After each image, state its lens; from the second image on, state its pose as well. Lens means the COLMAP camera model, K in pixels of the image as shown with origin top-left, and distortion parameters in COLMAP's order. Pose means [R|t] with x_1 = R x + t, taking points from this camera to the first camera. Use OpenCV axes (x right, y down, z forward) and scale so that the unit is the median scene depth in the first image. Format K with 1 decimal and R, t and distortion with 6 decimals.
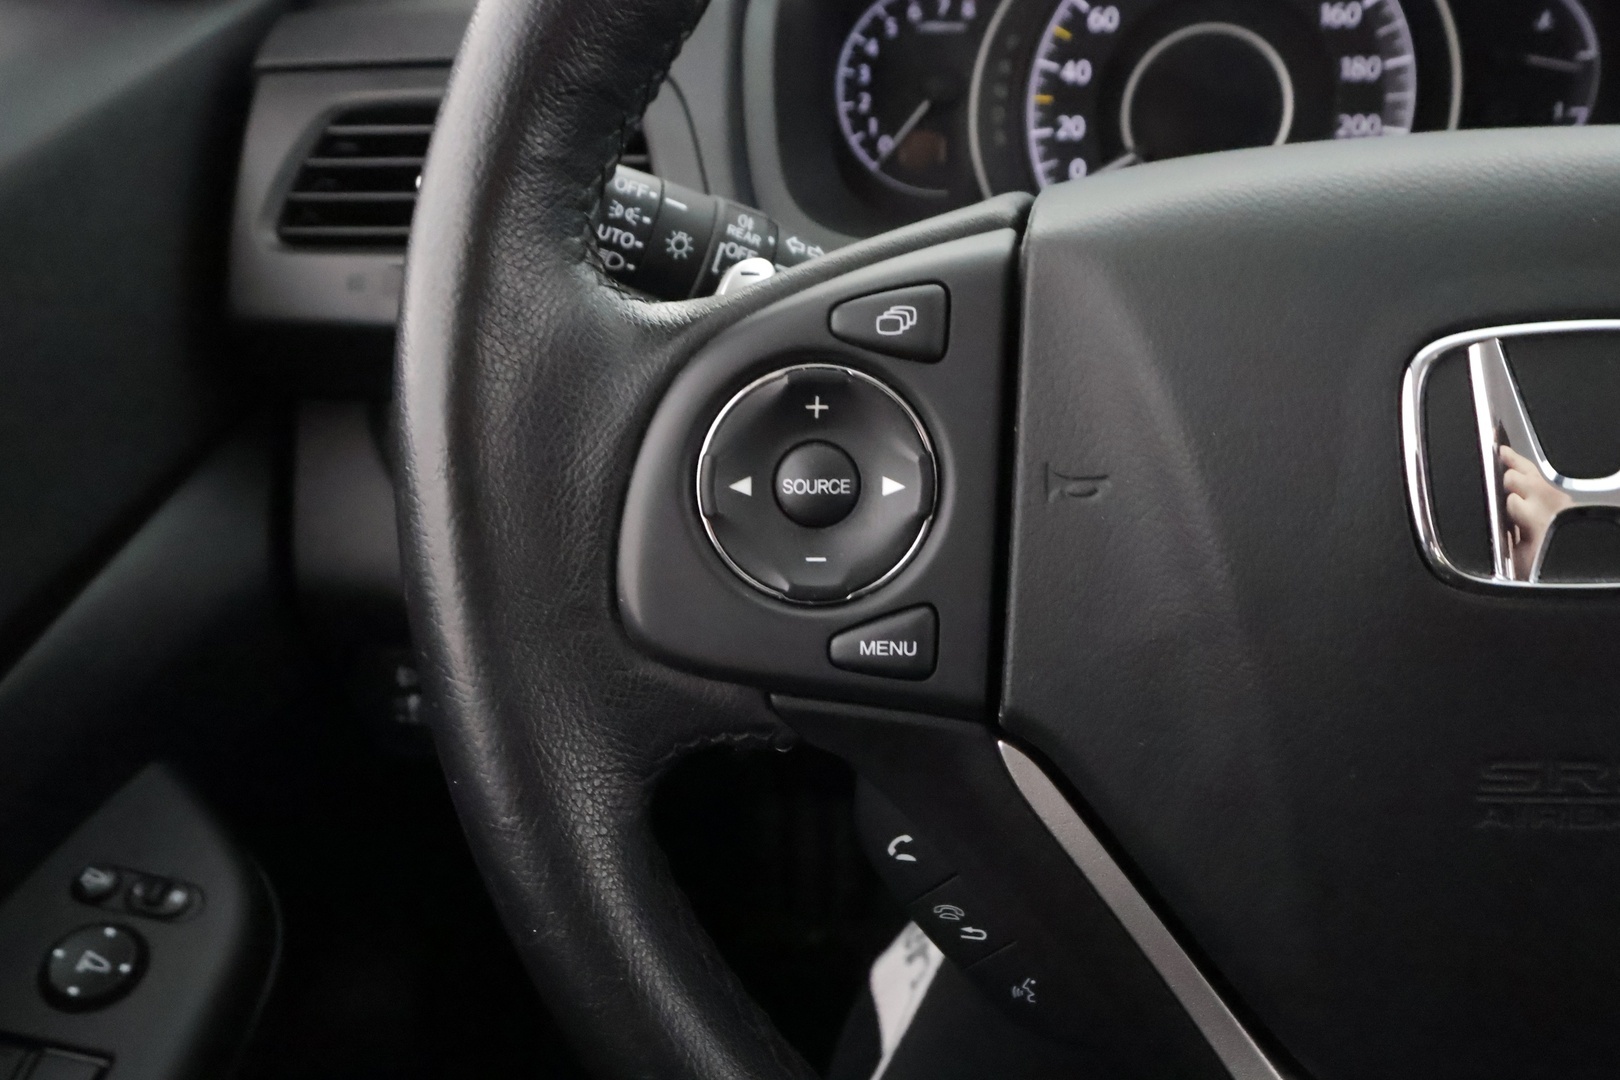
lens RADIAL K [[1282.1, 0, 807.0], [0, 1282.1, 529.4], [0, 0, 1]] dist [0.000269, -0.007051]
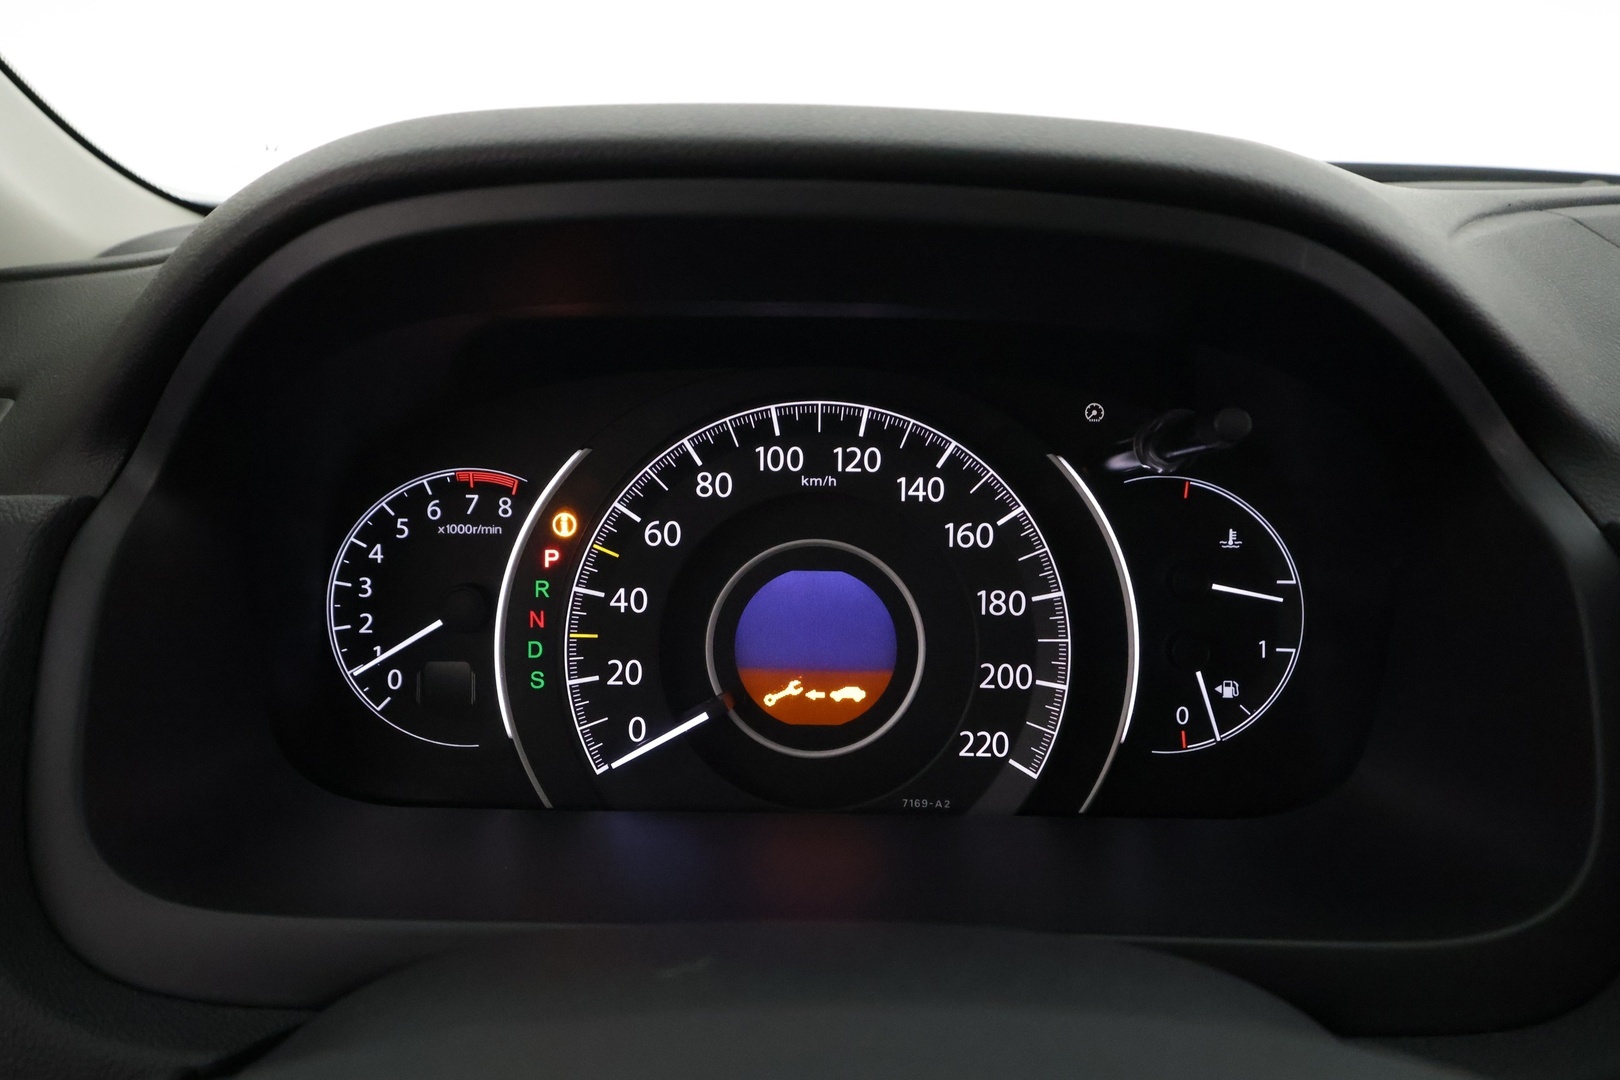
lens RADIAL K [[1282.1, 0, 801.8], [0, 1282.1, 536.8], [0, 0, 1]] dist [0.000269, -0.007051]
pose [[0.992988, 0.013599, 0.117429, 0.277657], [0.018998, 0.962091, -0.272066, -0.239055], [-0.116677, 0.272389, 0.955087, 0.349385]]
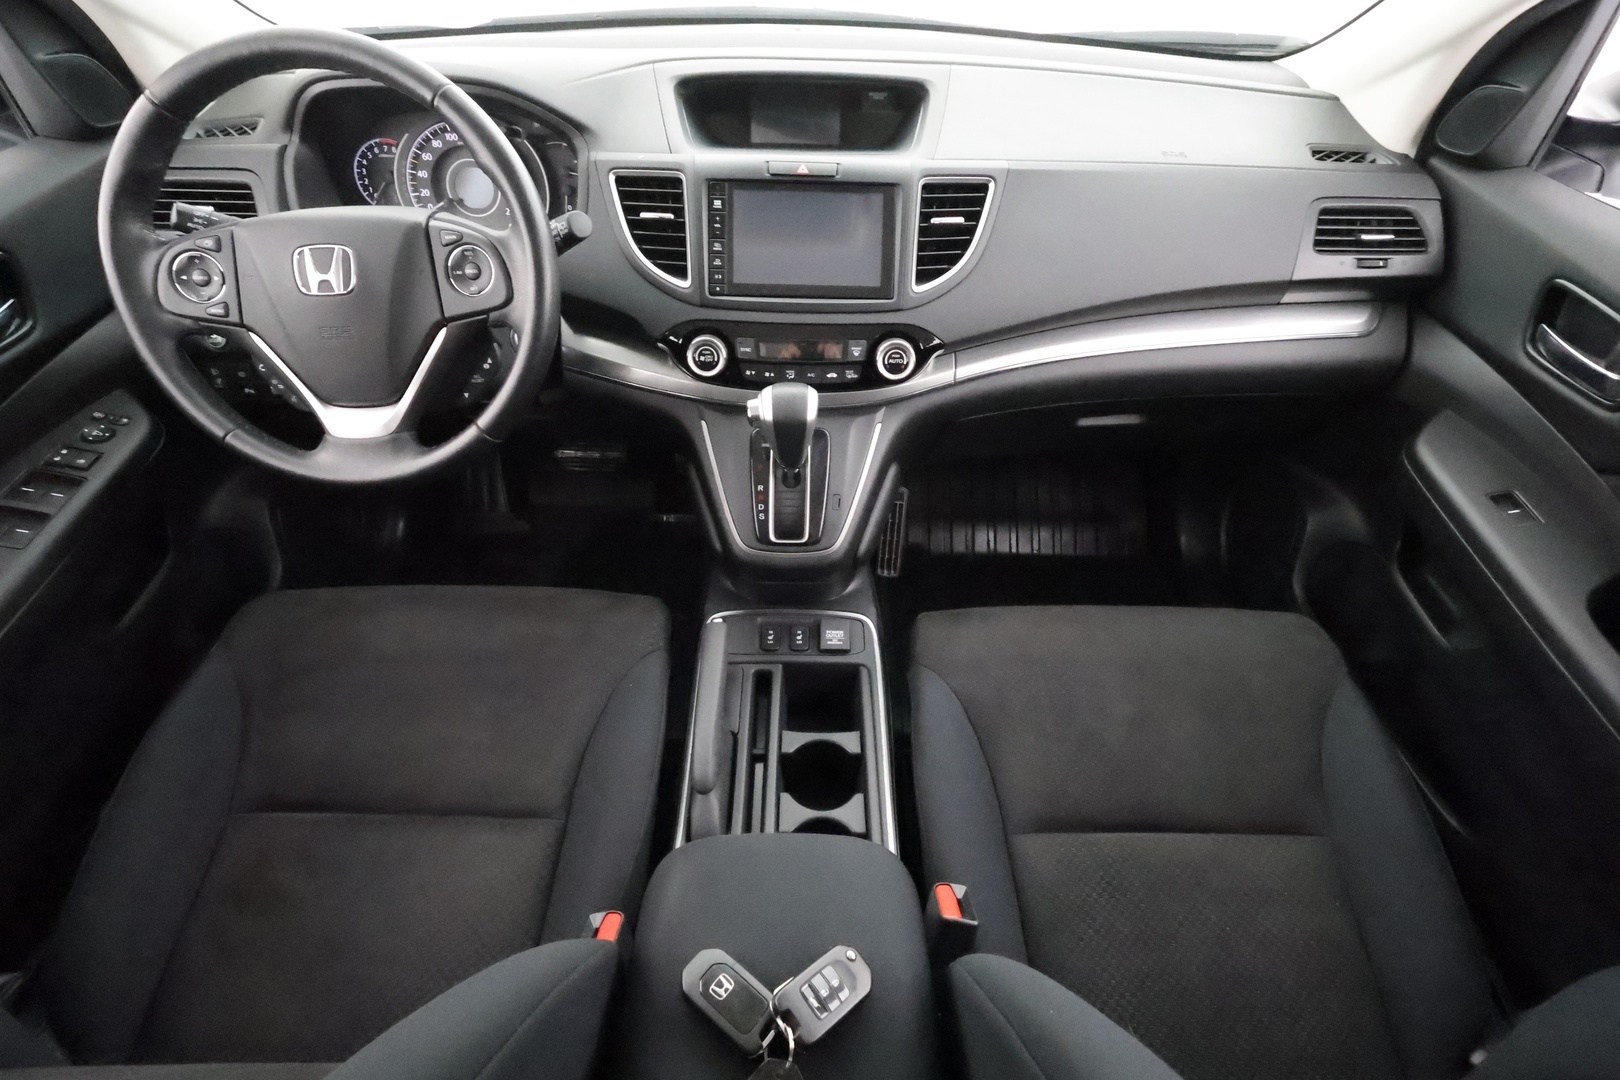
lens RADIAL K [[751.8, 0, 808.4], [0, 751.8, 537.7], [0, 0, 1]] dist [0.000560, -0.001626]
pose [[0.991926, -0.031982, 0.122718, 1.119133], [0.012205, 0.987261, 0.158640, 0.301913], [-0.126229, -0.155861, 0.979680, -1.325485]]
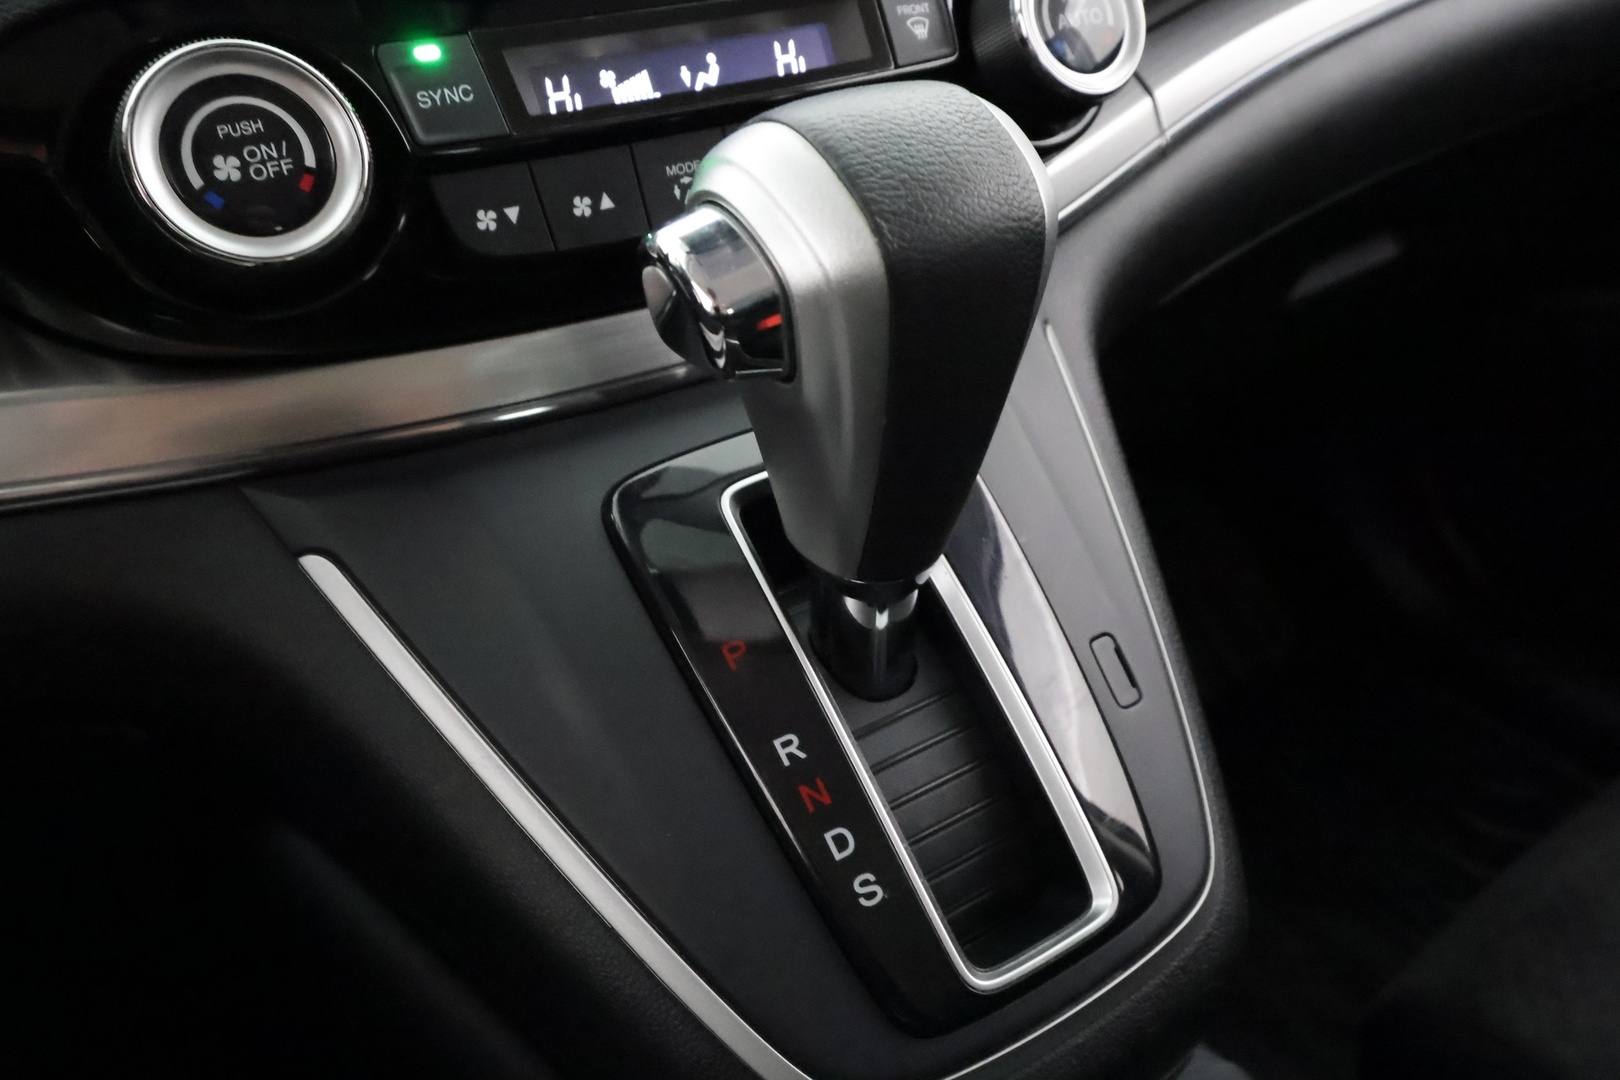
lens RADIAL K [[1282.1, 0, 824.1], [0, 1282.1, 539.0], [0, 0, 1]] dist [0.000269, -0.007051]
pose [[0.768533, -0.311888, 0.558643, 0.926286], [0.381136, 0.924483, -0.008199, 0.409985], [-0.513899, 0.219221, 0.829367, 0.210892]]
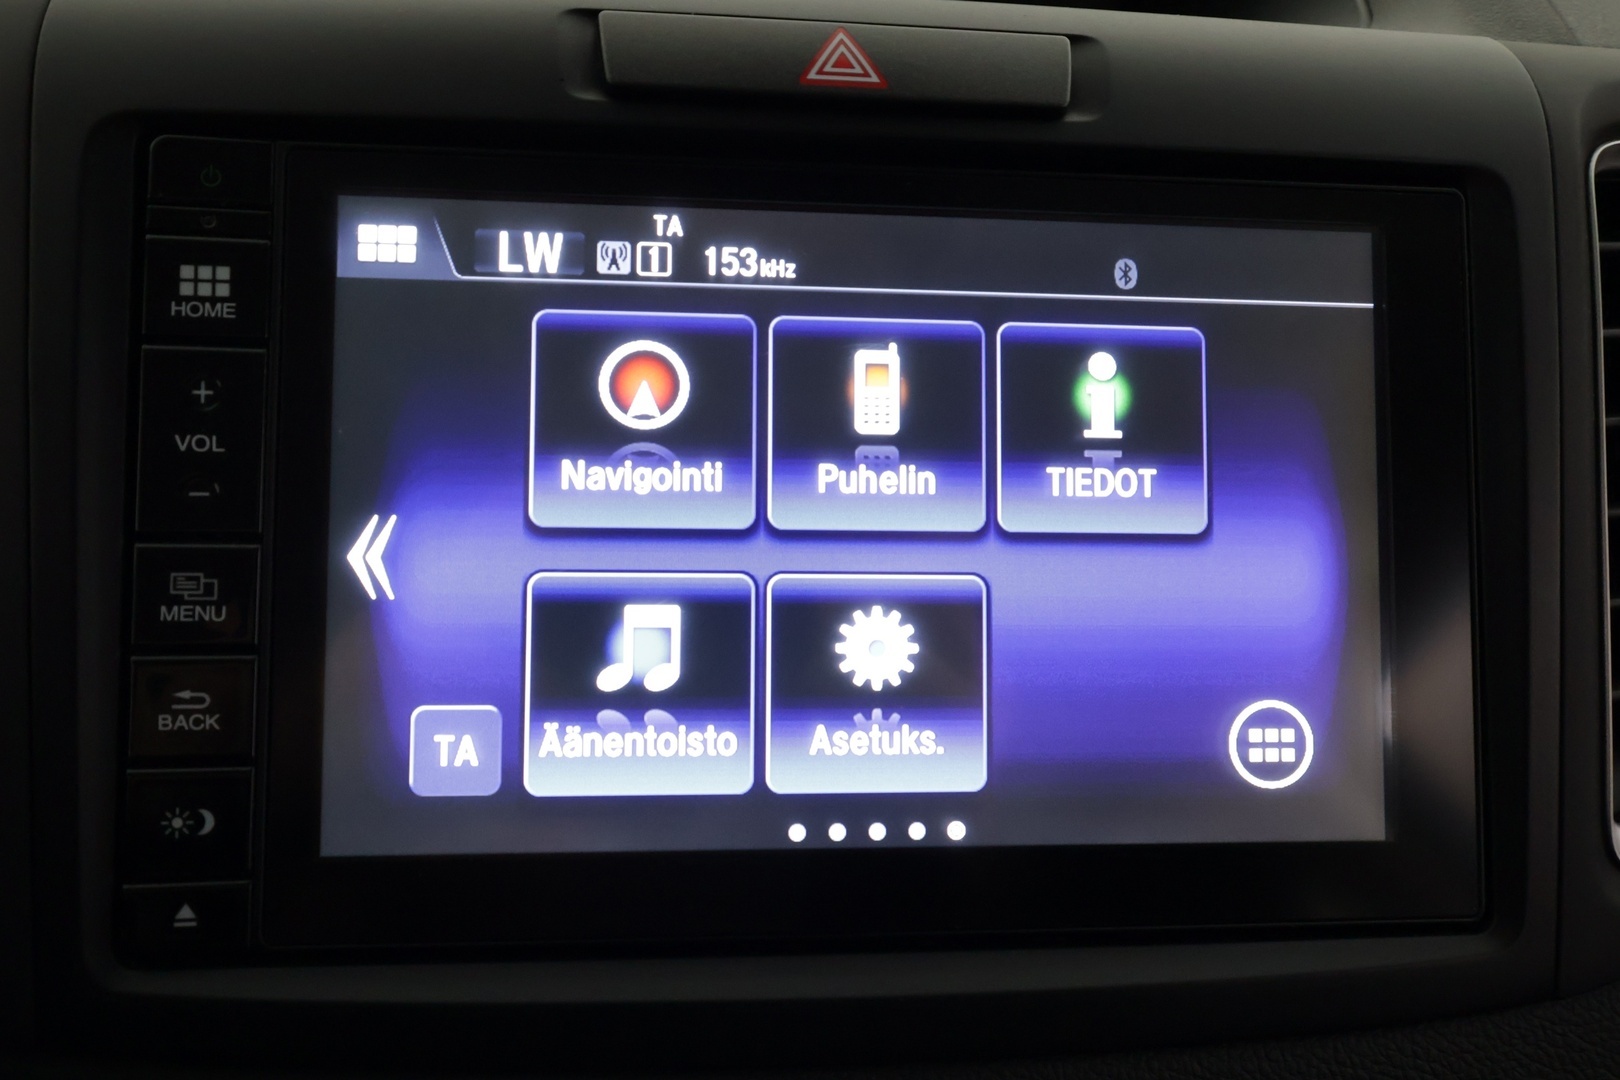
lens RADIAL K [[1282.1, 0, 805.9], [0, 1282.1, 538.6], [0, 0, 1]] dist [0.000269, -0.007051]
pose [[0.975785, -0.011586, 0.218423, 1.261213], [0.026761, 0.997418, -0.066645, -0.139753], [-0.217087, 0.070877, 0.973576, 0.333565]]
